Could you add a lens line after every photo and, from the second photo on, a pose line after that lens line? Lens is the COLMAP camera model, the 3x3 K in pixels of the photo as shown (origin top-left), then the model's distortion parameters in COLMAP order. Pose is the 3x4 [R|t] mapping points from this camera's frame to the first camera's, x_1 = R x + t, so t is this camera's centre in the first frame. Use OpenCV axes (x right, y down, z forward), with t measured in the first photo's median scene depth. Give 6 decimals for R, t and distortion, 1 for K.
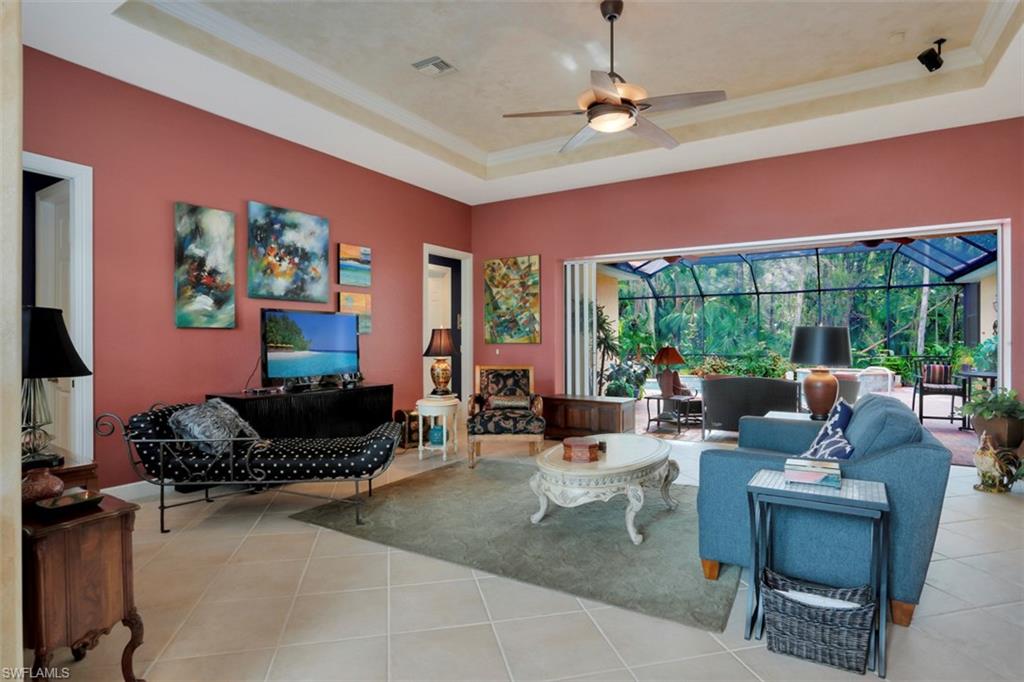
lens RADIAL K [[526.6, 0, 510.8], [0, 526.6, 338.6], [0, 0, 1]] dist [-0.066700, 0.034728]
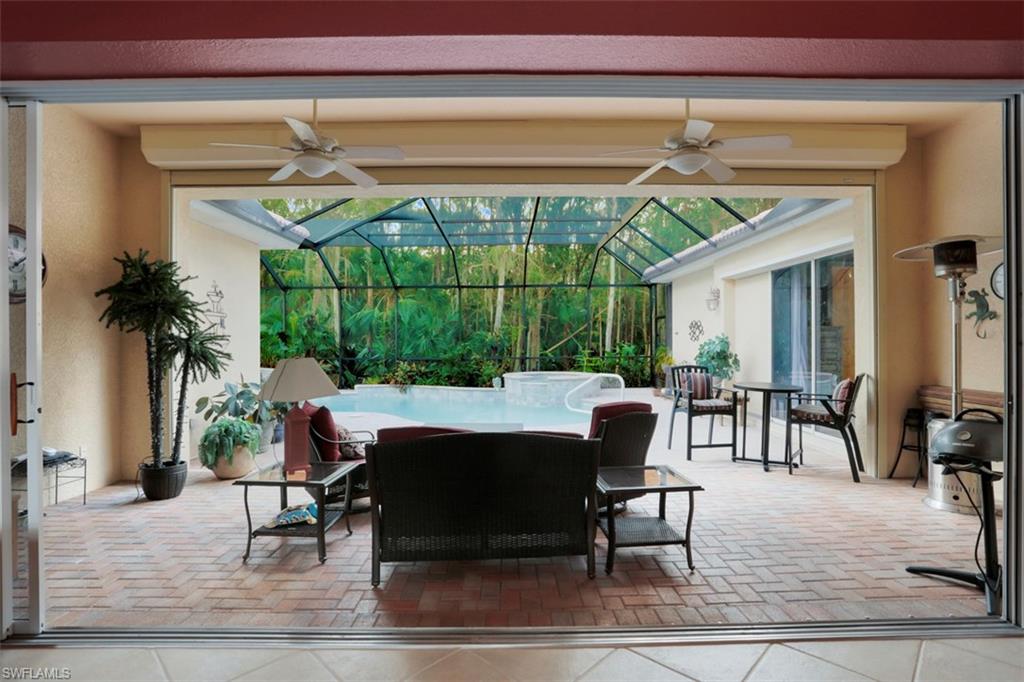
lens RADIAL K [[496.6, 0, 510.4], [0, 496.6, 338.6], [0, 0, 1]] dist [-0.069999, 0.034273]
pose [[0.837914, 0.004000, 0.545787, 0.088455], [-0.002908, 0.999992, -0.002865, 0.001033], [-0.545794, 0.000814, 0.837919, 0.239572]]
